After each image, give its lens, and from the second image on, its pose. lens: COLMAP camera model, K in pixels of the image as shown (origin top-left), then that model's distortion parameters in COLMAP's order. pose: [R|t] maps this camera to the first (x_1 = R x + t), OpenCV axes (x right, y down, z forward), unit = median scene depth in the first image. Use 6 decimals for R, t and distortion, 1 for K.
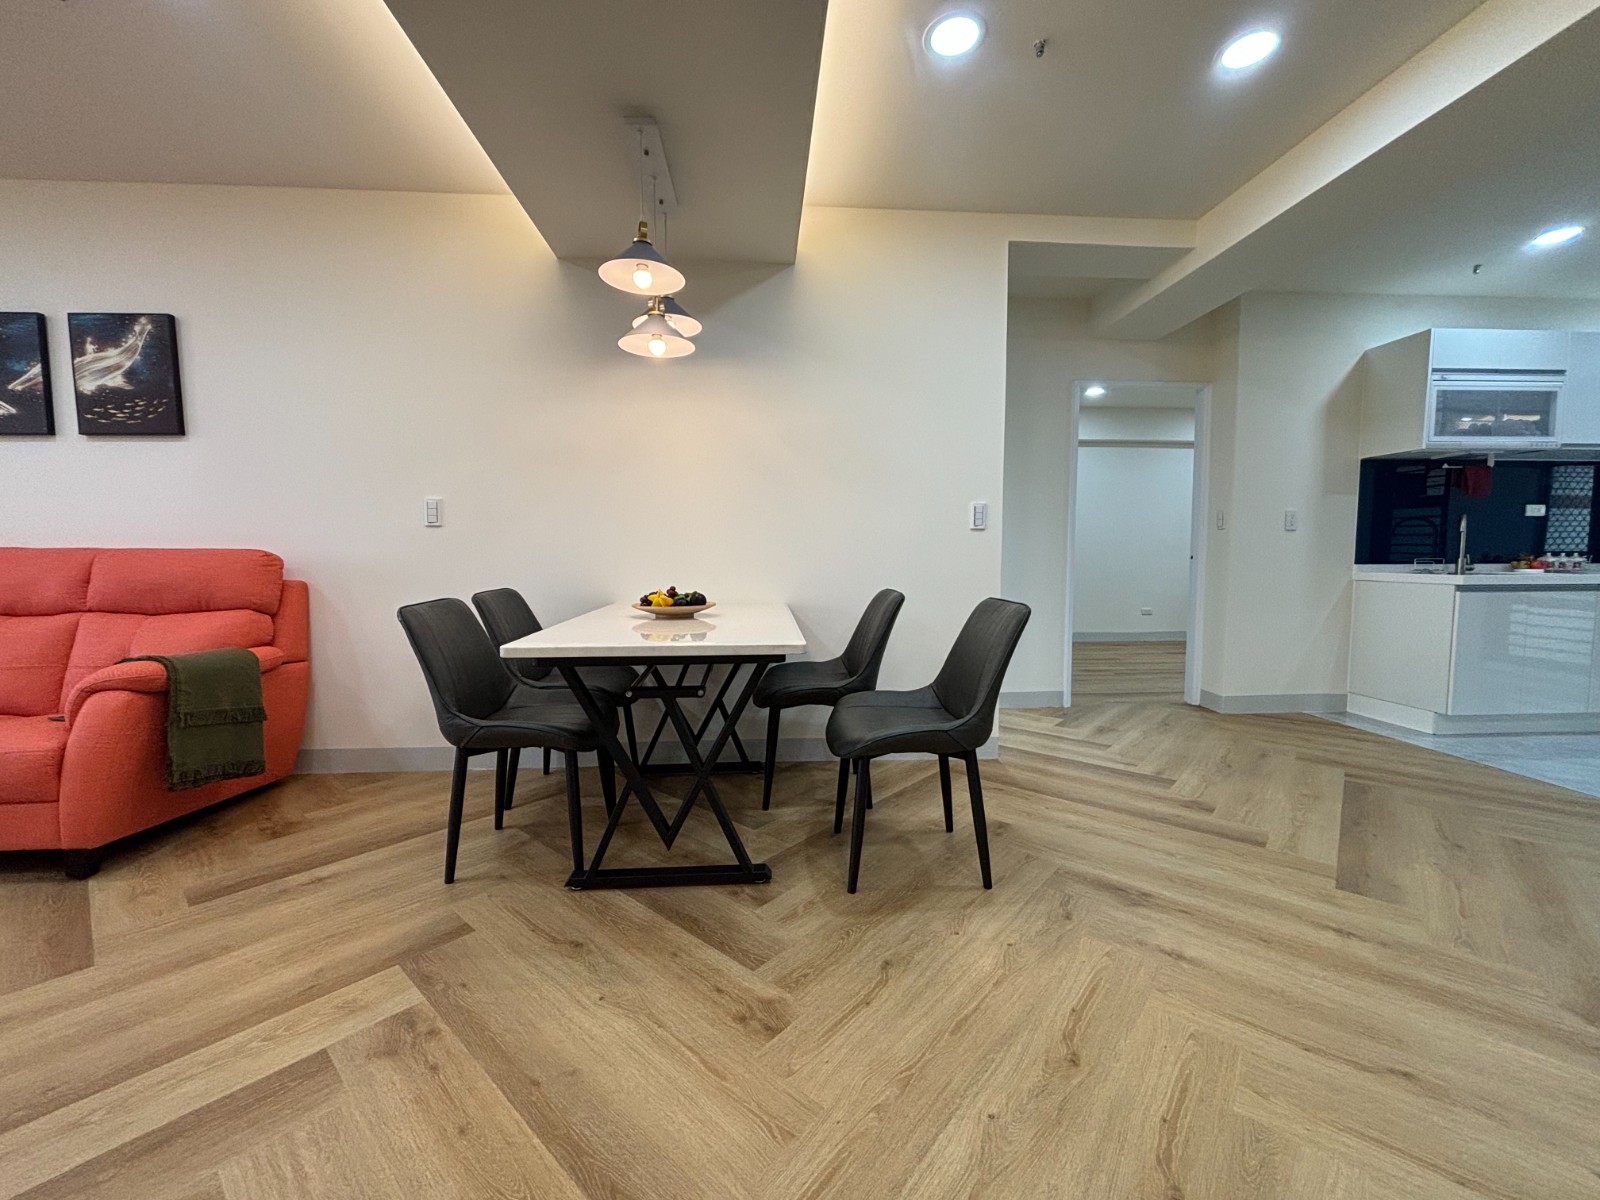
lens RADIAL K [[642.8, 0, 799.9], [0, 642.8, 603.8], [0, 0, 1]] dist [0.000720, 0.000019]
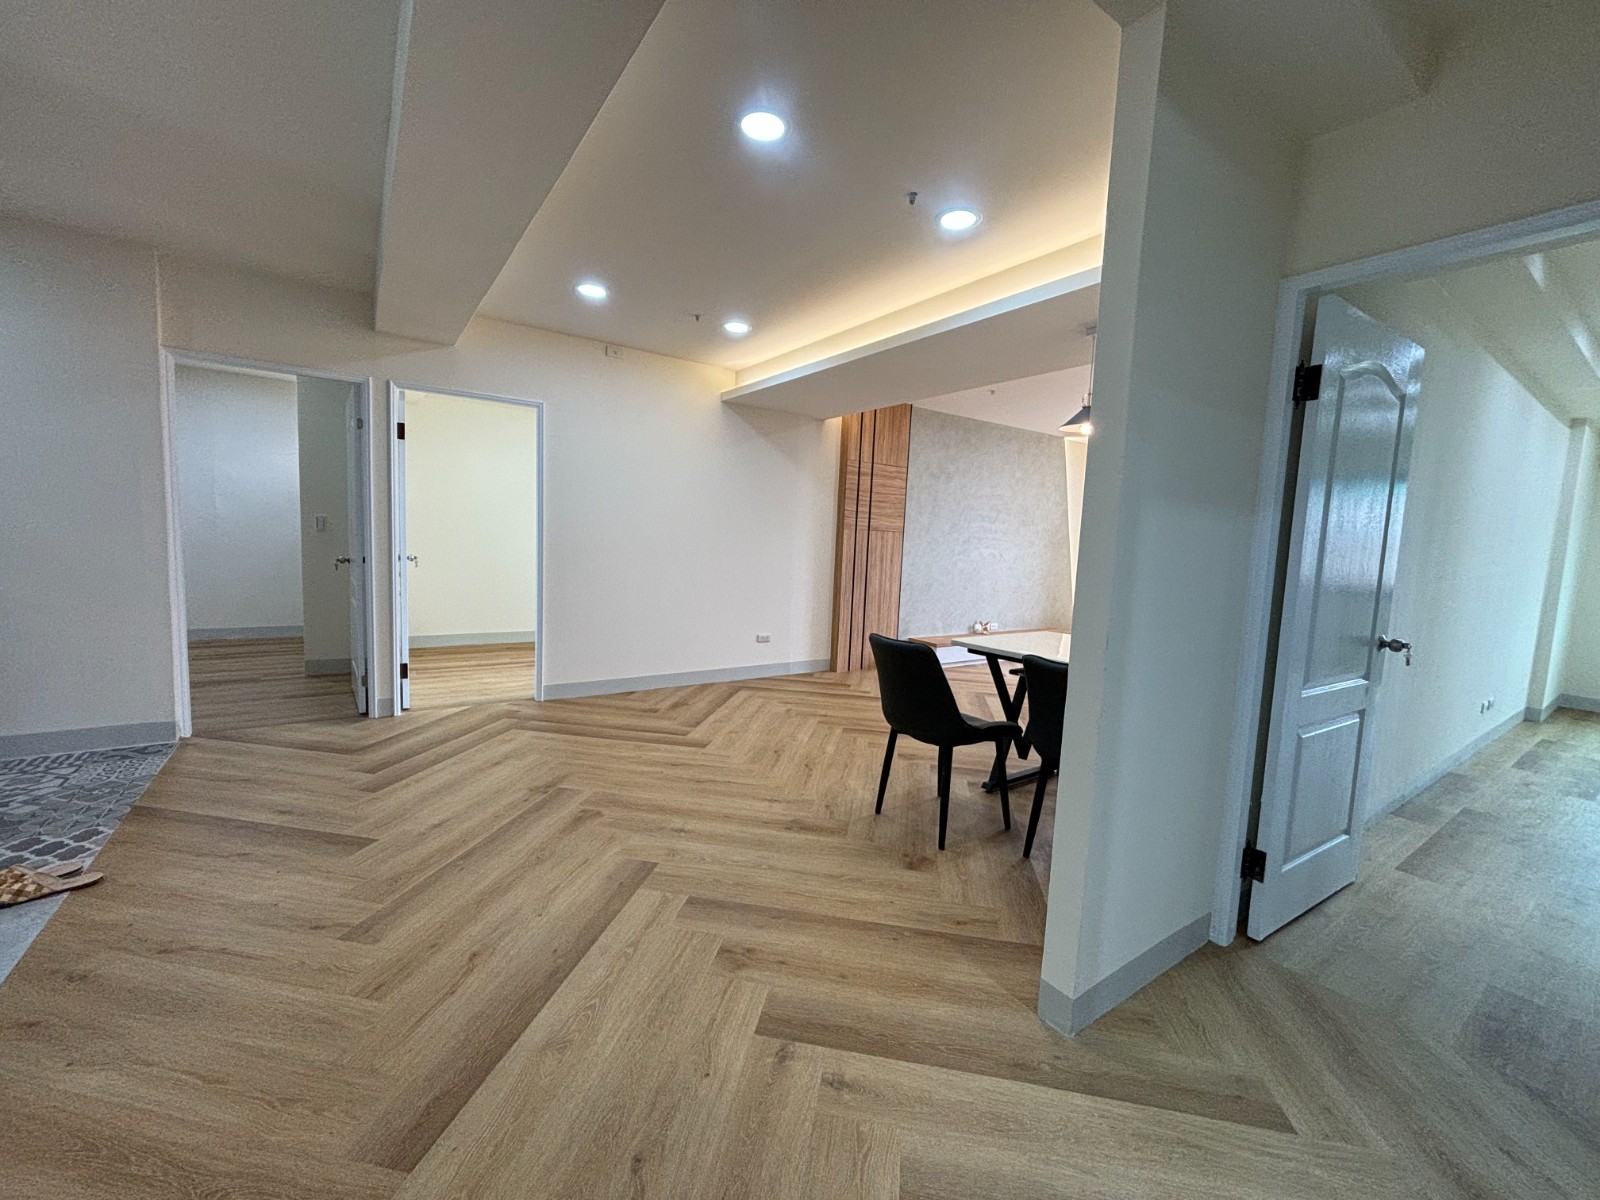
lens RADIAL K [[642.8, 0, 799.8], [0, 642.8, 601.0], [0, 0, 1]] dist [0.000720, 0.000019]
pose [[-0.856138, 0.019655, -0.516373, 1.216526], [-0.073144, 0.984606, 0.158749, -0.281976], [0.511544, 0.173680, -0.841521, 2.078304]]
